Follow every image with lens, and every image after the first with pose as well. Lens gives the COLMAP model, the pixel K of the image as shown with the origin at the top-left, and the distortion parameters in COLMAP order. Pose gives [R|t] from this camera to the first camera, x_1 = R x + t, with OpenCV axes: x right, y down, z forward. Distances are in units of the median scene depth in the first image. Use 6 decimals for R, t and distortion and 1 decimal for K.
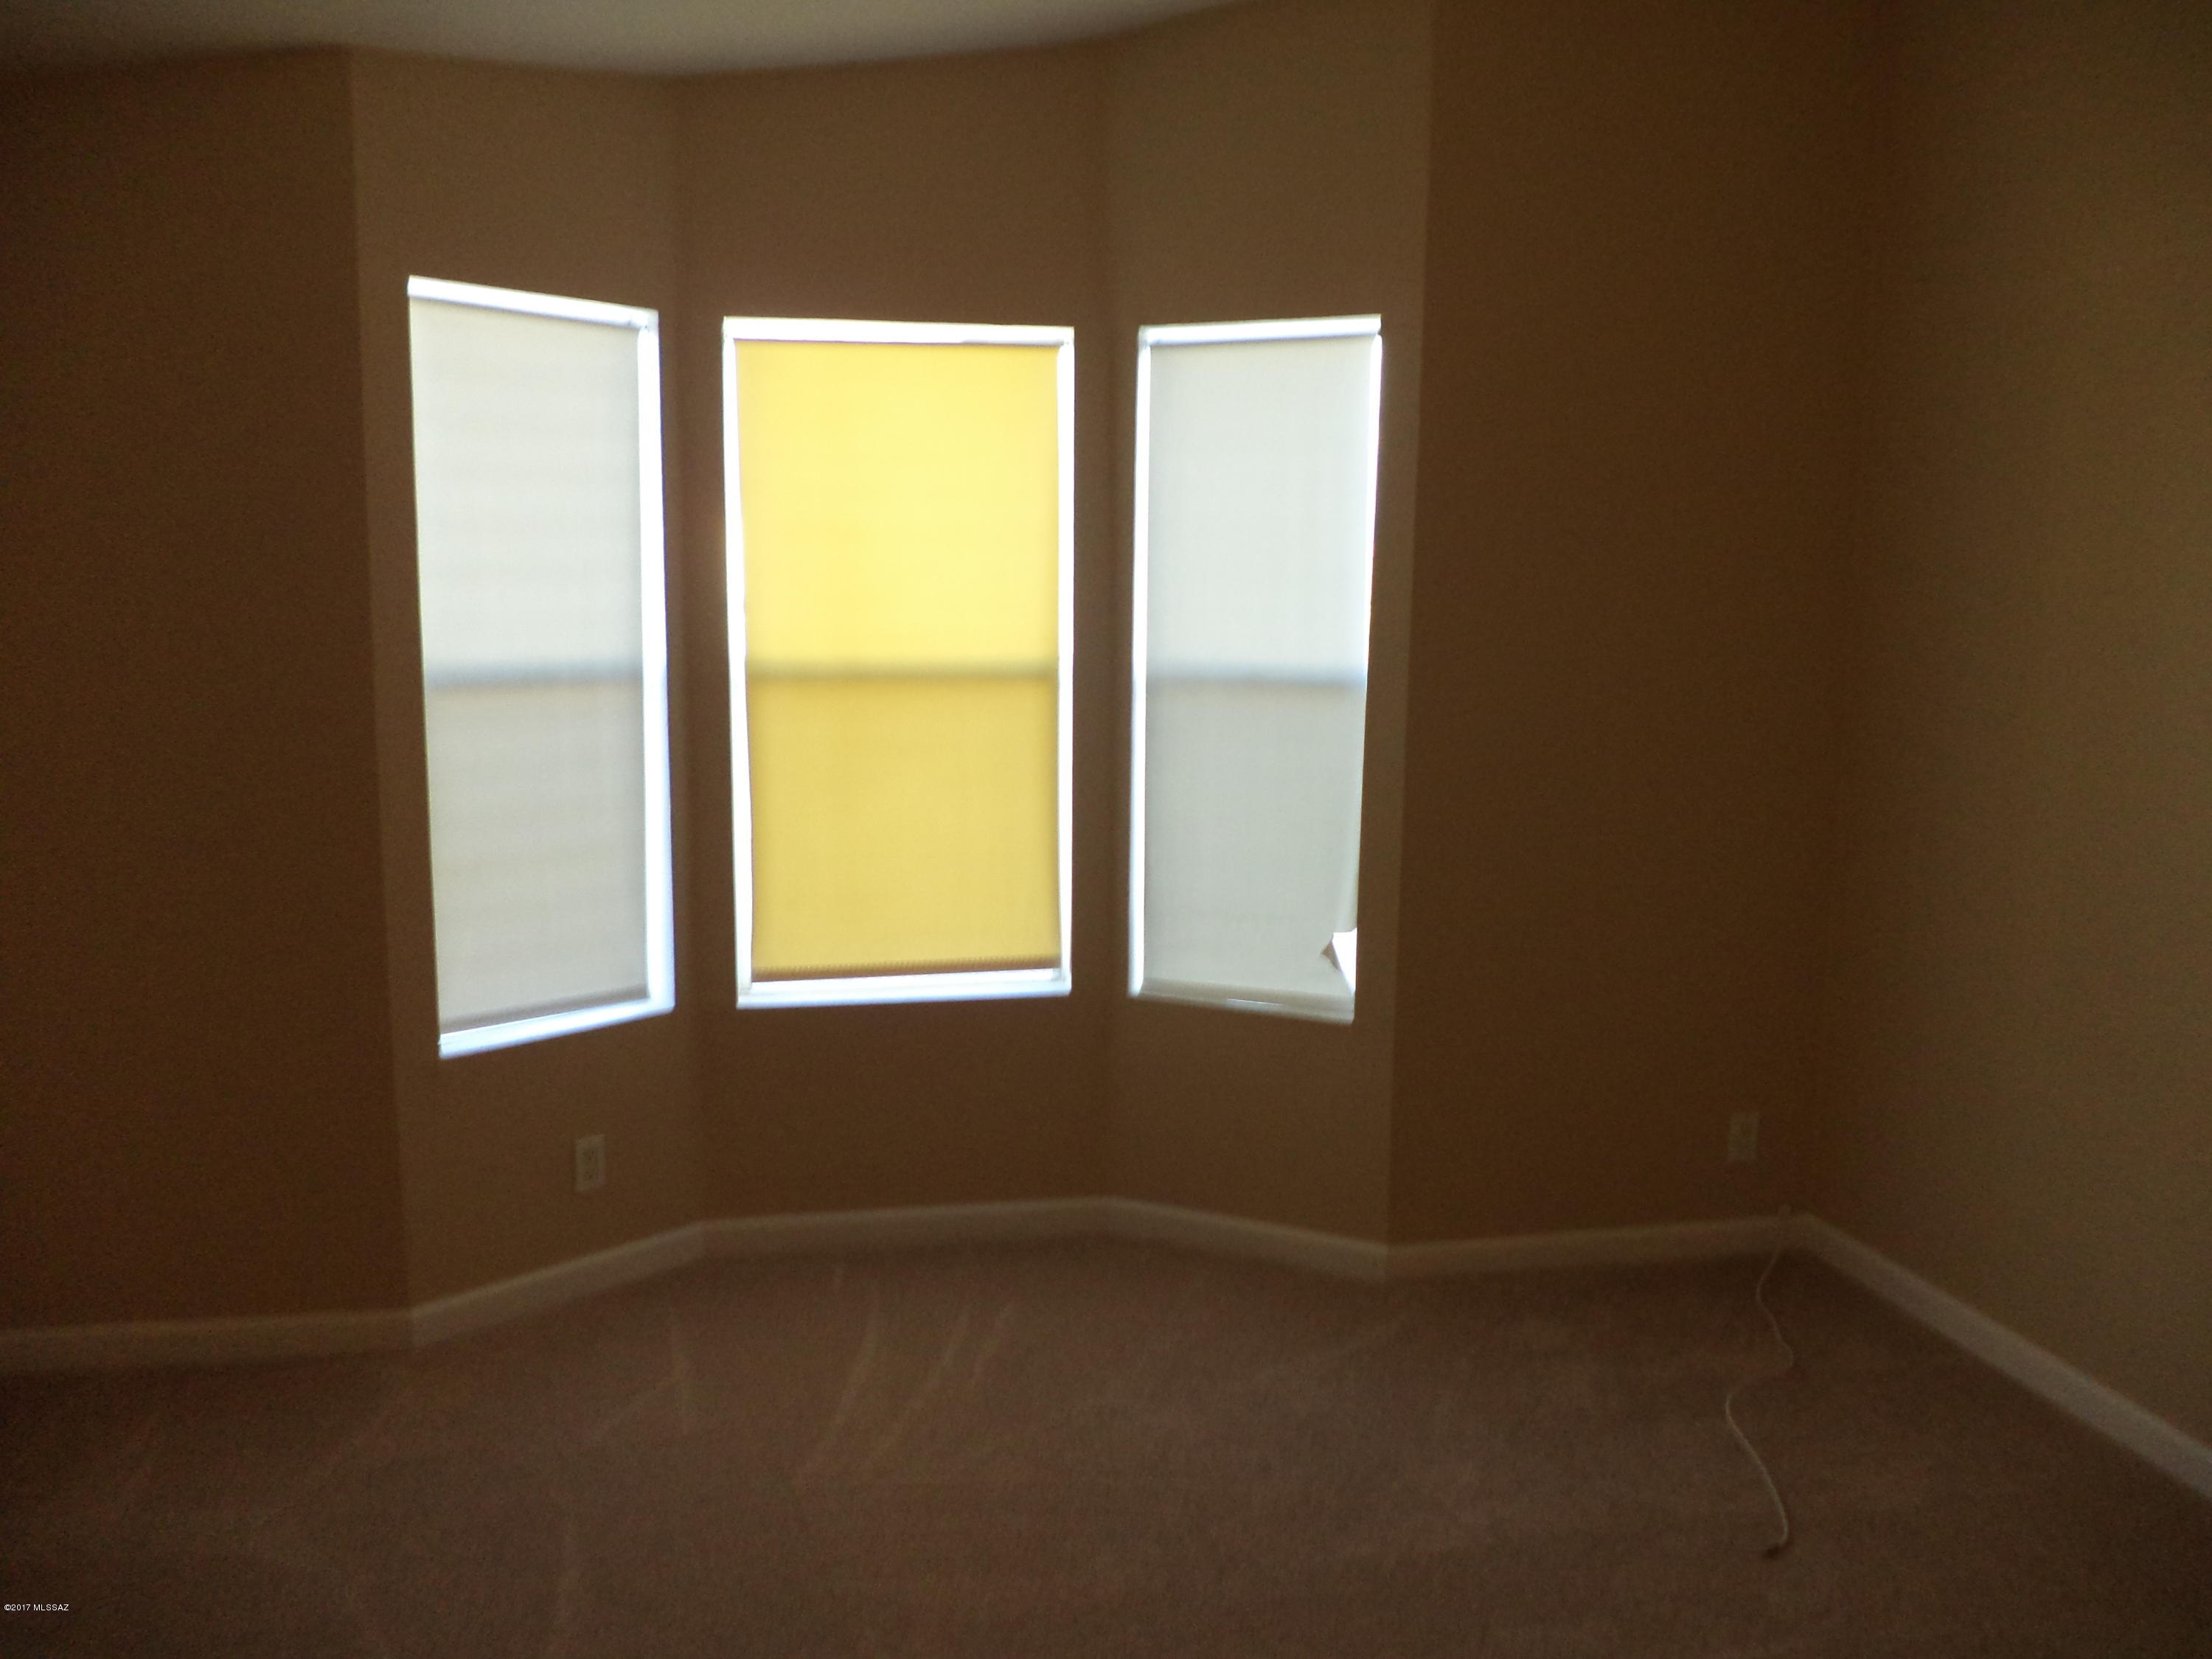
lens RADIAL K [[1775.9, 0, 1106.0], [0, 1775.9, 829.5], [0, 0, 1]] dist [-0.021006, -0.010889]
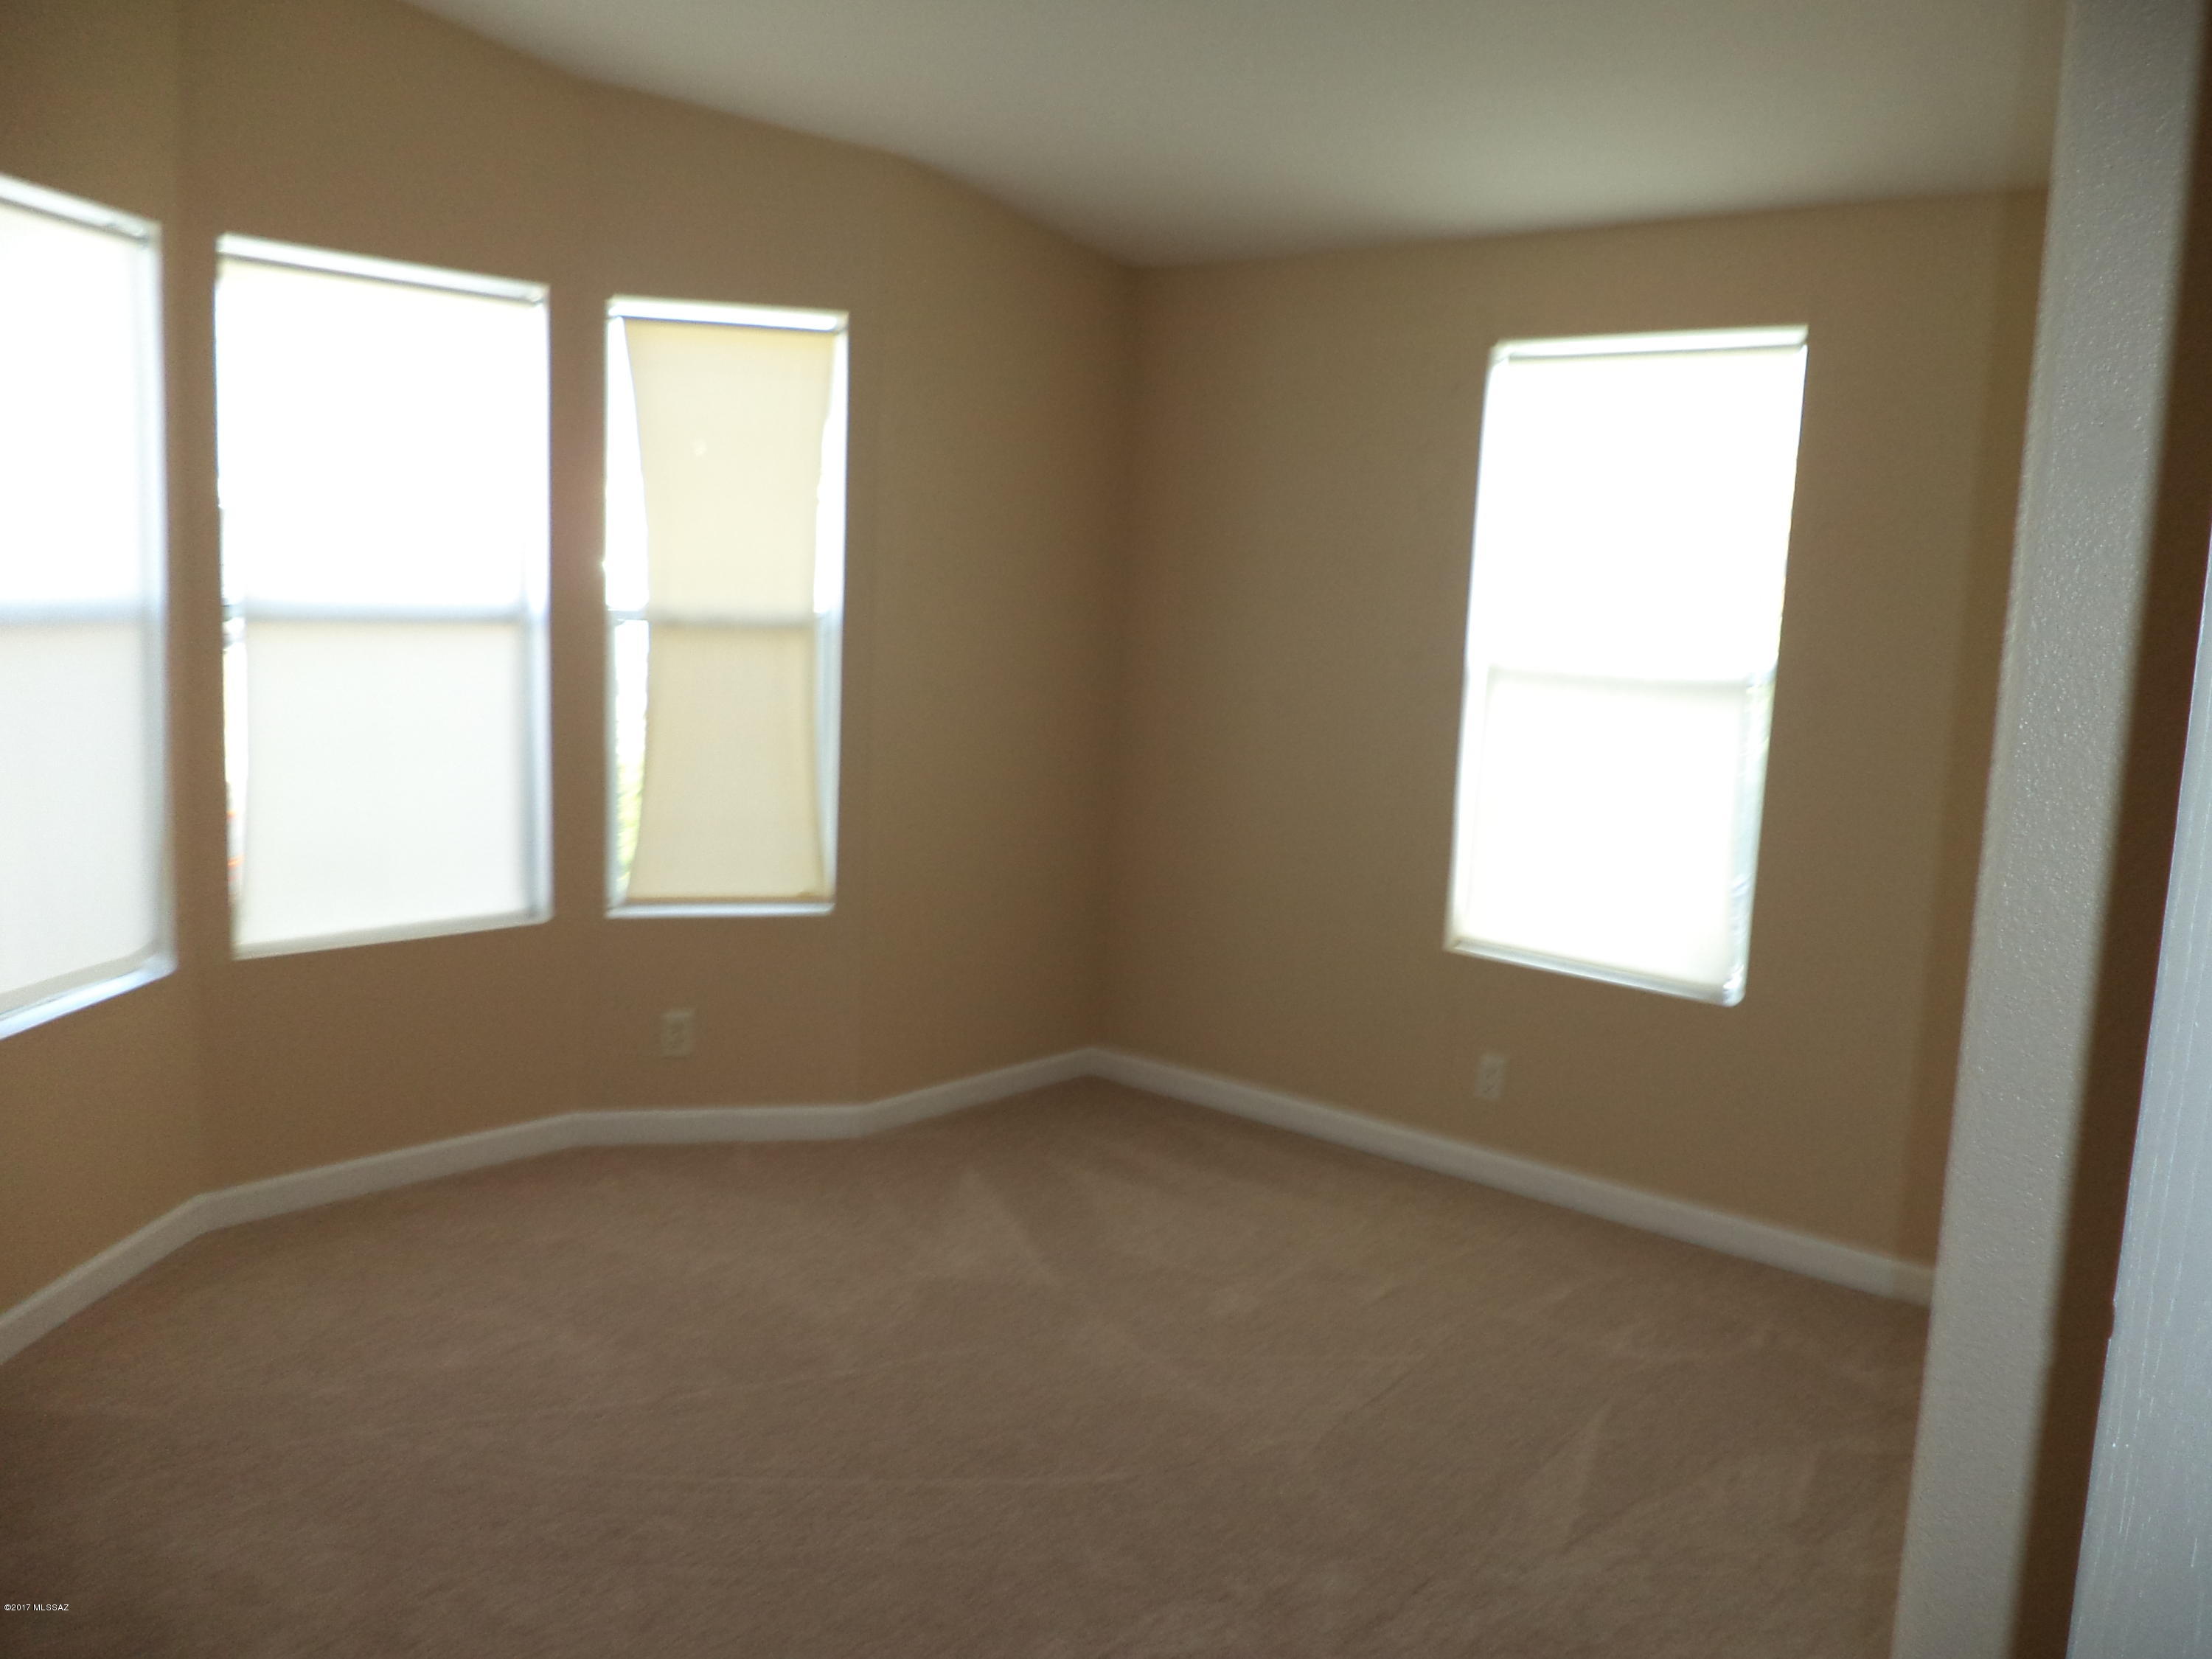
lens RADIAL K [[1775.9, 0, 1106.0], [0, 1775.9, 829.5], [0, 0, 1]] dist [-0.021006, -0.010889]
pose [[0.815513, -0.063470, 0.575248, -0.376803], [0.049137, 0.997973, 0.040450, 0.011478], [-0.576649, -0.004722, 0.816978, -0.061257]]
